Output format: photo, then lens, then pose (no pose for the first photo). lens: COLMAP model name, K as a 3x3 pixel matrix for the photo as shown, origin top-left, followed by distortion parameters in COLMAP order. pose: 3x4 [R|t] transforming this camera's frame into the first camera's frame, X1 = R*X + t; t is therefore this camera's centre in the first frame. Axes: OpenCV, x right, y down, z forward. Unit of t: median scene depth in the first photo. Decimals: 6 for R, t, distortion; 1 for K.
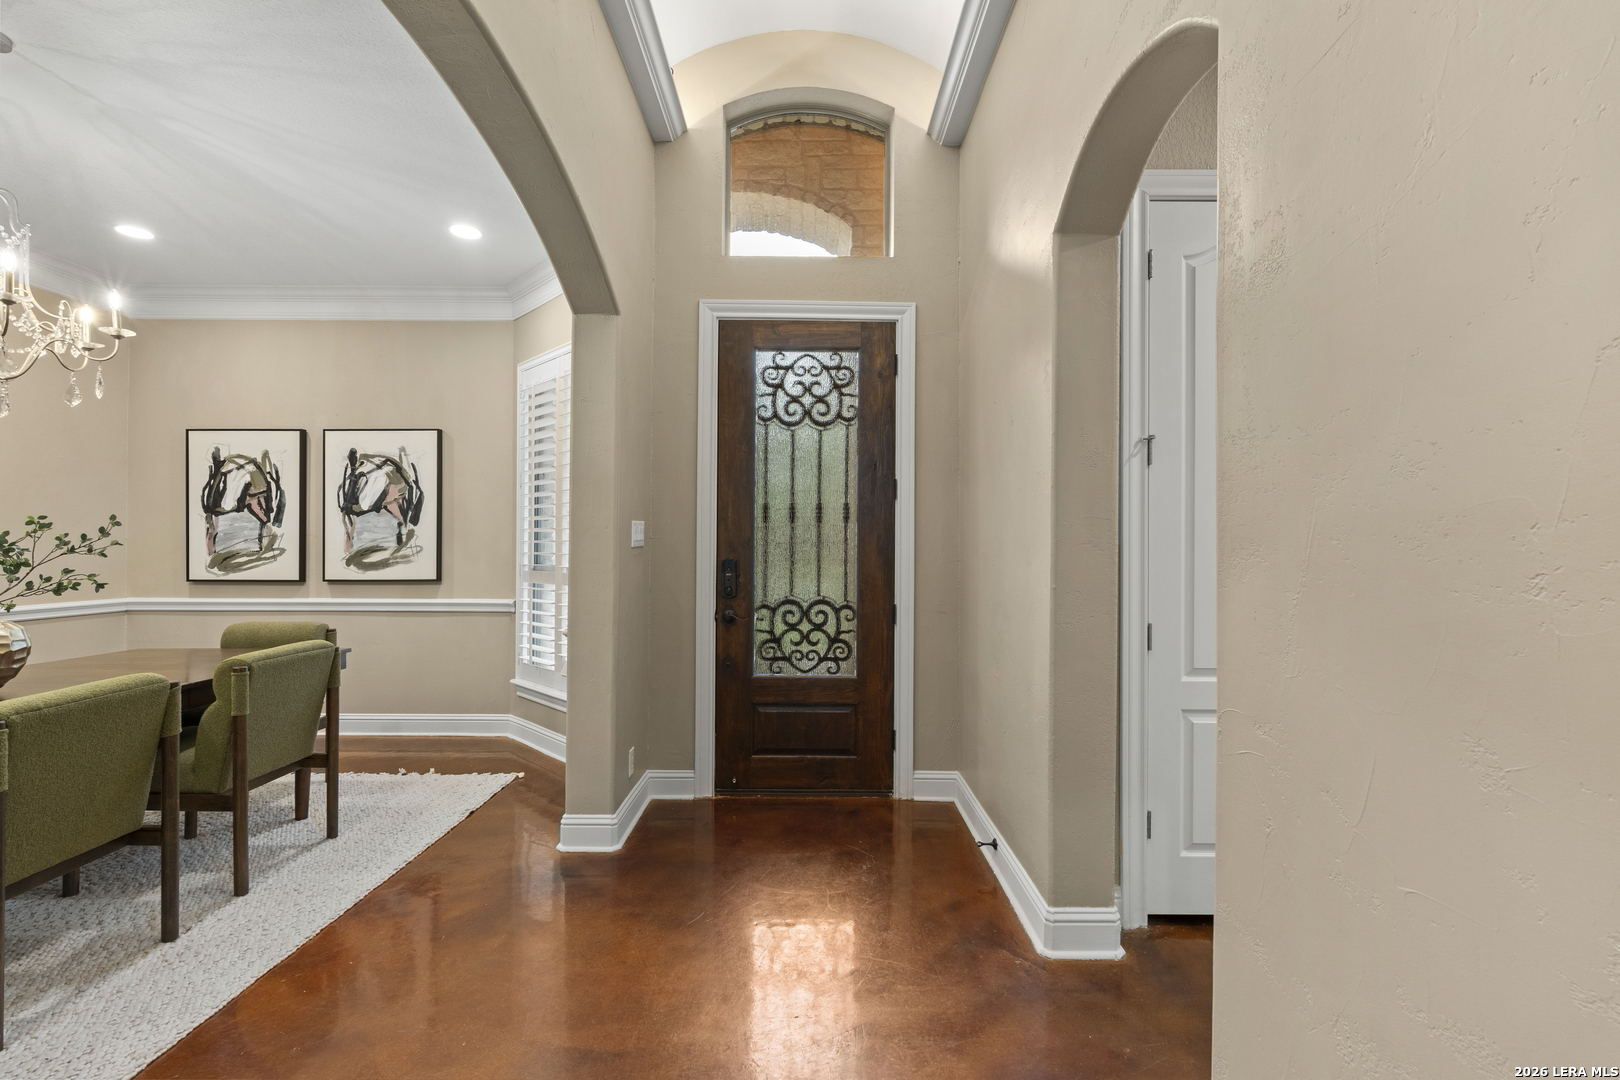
lens RADIAL K [[710.8, 0, 810.7], [0, 710.8, 546.6], [0, 0, 1]] dist [-0.006590, 0.000813]
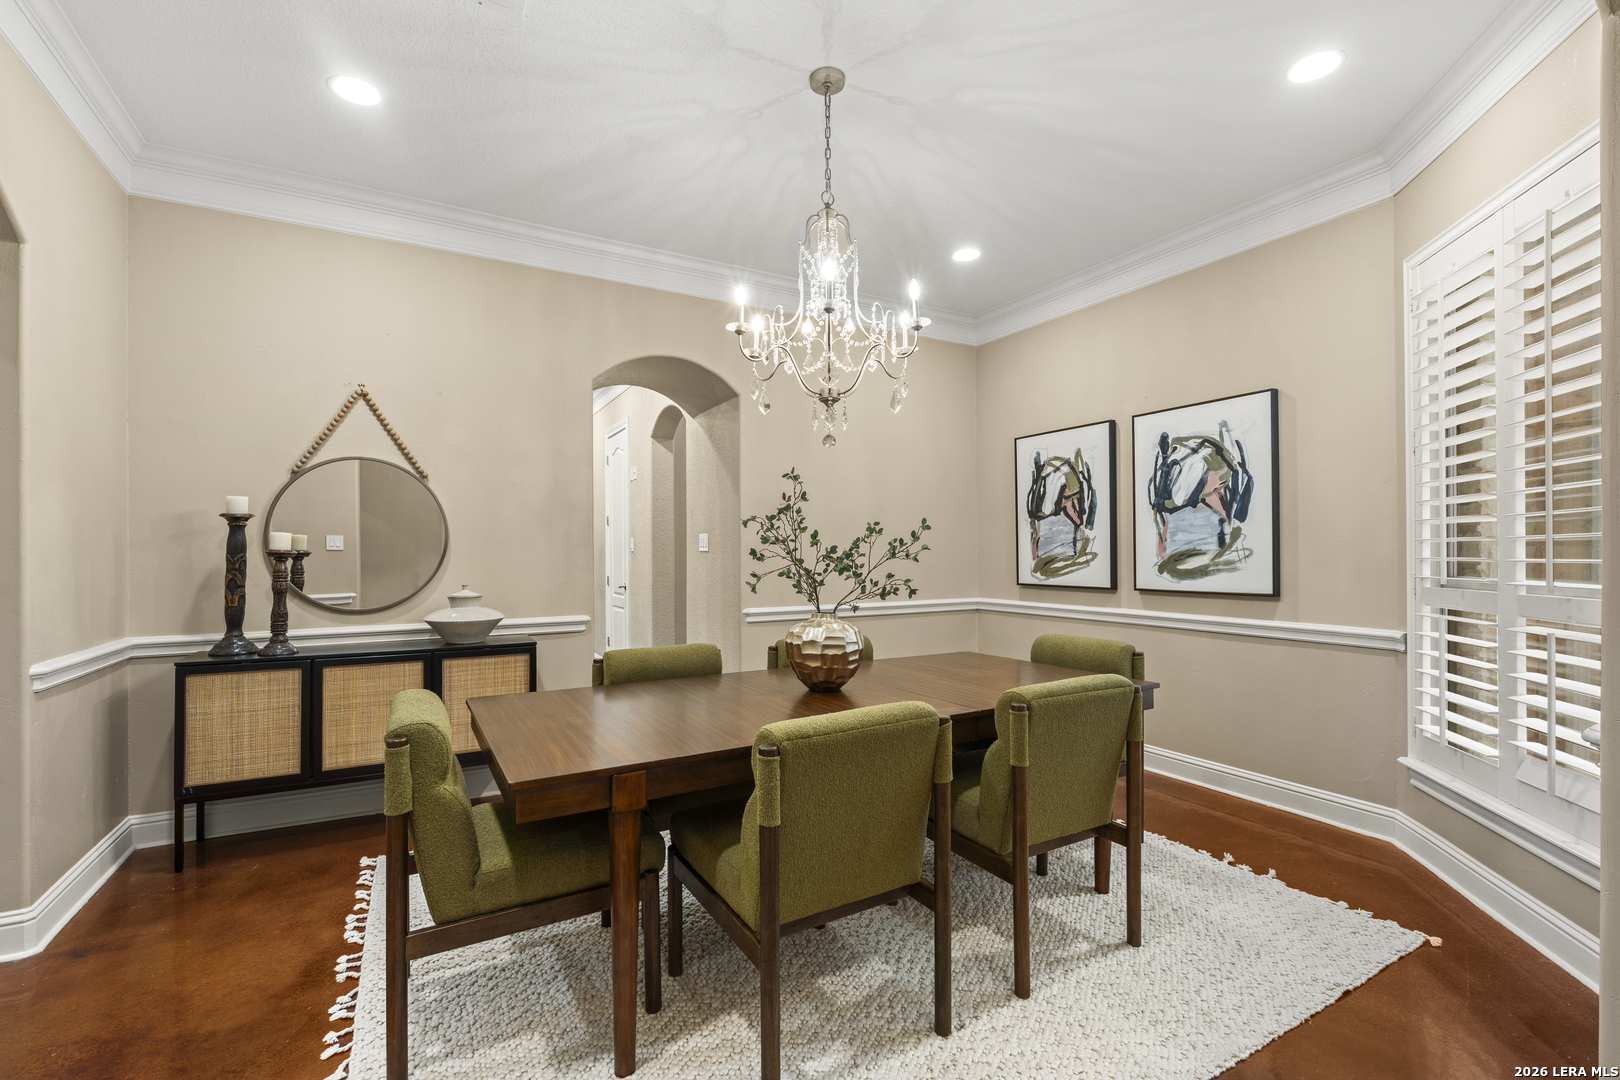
lens RADIAL K [[710.8, 0, 807.1], [0, 710.8, 545.7], [0, 0, 1]] dist [-0.006590, 0.000813]
pose [[0.492930, -0.013089, -0.869971, -0.153585], [0.006704, 0.999914, -0.011245, 0.001549], [0.870043, -0.000289, 0.492975, 0.266842]]
